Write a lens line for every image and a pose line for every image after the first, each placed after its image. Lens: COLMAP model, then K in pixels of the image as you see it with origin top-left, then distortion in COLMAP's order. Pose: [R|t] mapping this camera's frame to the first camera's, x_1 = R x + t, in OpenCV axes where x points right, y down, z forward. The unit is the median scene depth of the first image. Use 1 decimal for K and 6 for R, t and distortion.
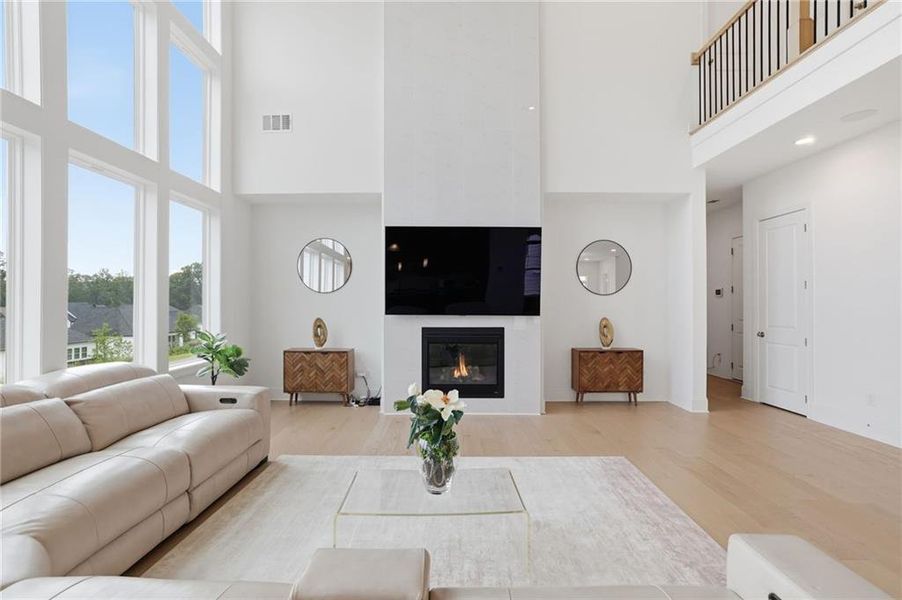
lens RADIAL K [[422.6, 0, 447.5], [0, 422.6, 300.1], [0, 0, 1]] dist [-0.045898, 0.021539]
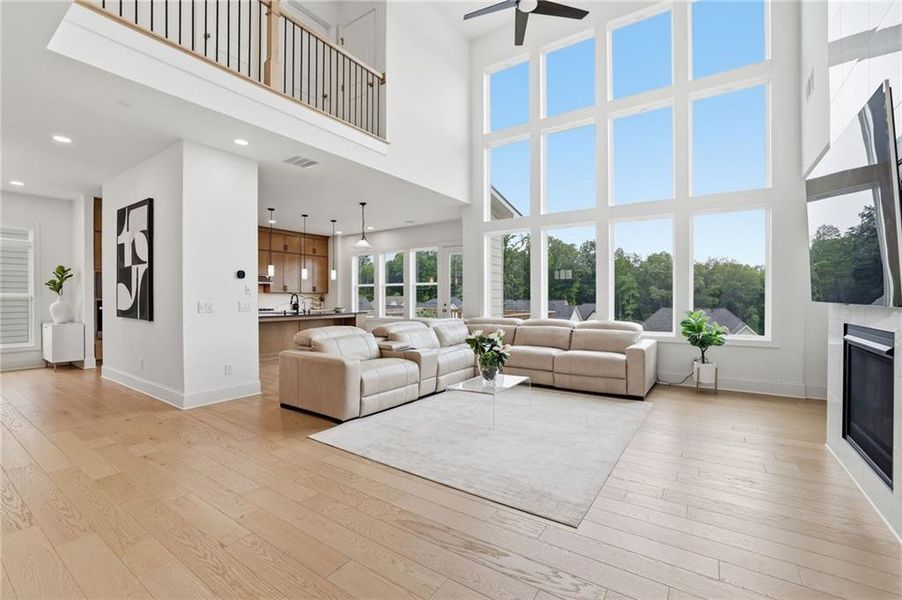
lens RADIAL K [[390.2, 0, 449.0], [0, 390.2, 299.1], [0, 0, 1]] dist [-0.048094, 0.018898]
pose [[-0.557793, 0.002829, -0.829975, 0.700736], [0.006740, 0.999977, -0.001121, 0.025599], [0.829953, -0.006219, -0.557799, 0.813764]]
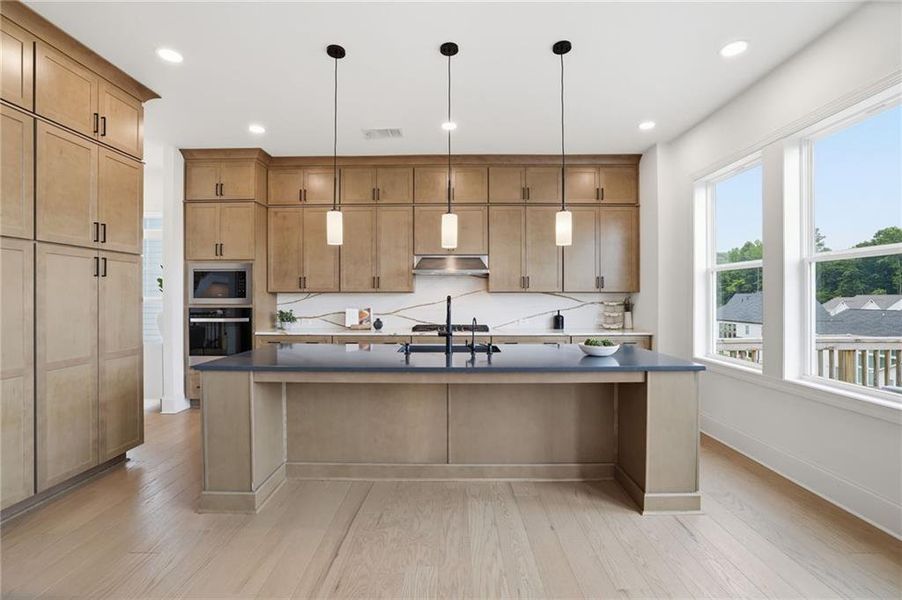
lens RADIAL K [[393.7, 0, 449.2], [0, 393.7, 296.9], [0, 0, 1]] dist [-0.047604, 0.017750]
pose [[-0.999999, 0.000476, 0.001655, -0.297530], [0.000459, 0.999950, -0.010018, 0.005452], [-0.001659, -0.010017, -0.999948, -0.065624]]
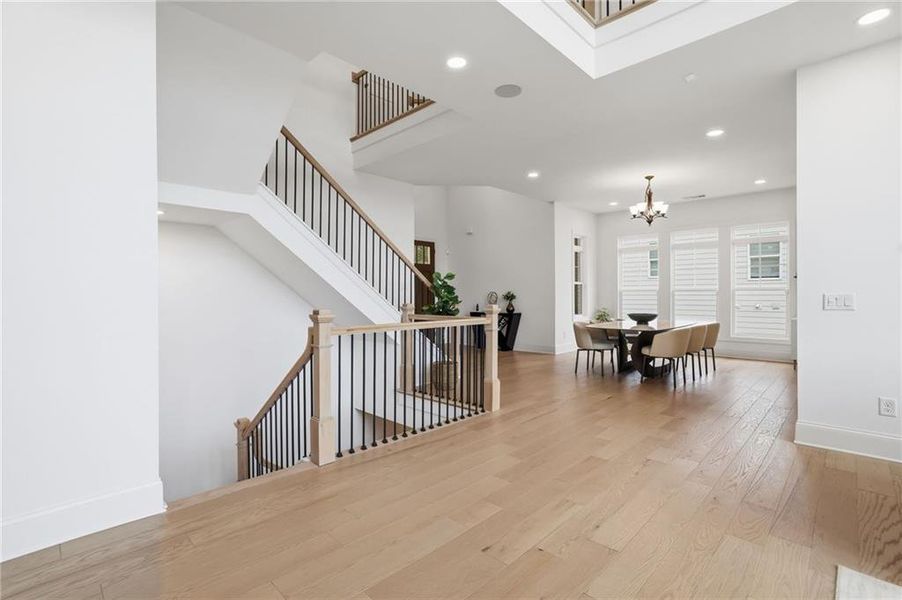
lens RADIAL K [[422.6, 0, 447.5], [0, 422.6, 300.1], [0, 0, 1]] dist [-0.045898, 0.021539]
pose [[-0.718161, -0.005831, 0.695853, 0.281340], [-0.001824, 0.999977, 0.006497, 0.032617], [-0.695875, 0.003397, -0.718155, 0.722365]]
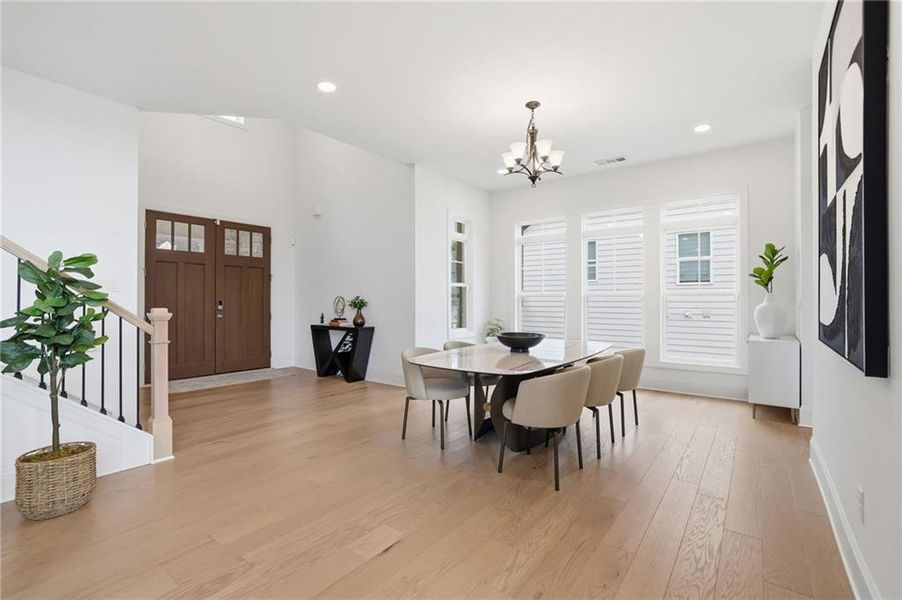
lens RADIAL K [[404.4, 0, 448.2], [0, 404.4, 300.1], [0, 0, 1]] dist [-0.051883, 0.019499]
pose [[-0.793945, 0.001337, 0.607987, 0.403776], [-0.004622, 0.999955, -0.008235, 0.028682], [-0.607971, -0.009348, -0.793904, 0.062652]]
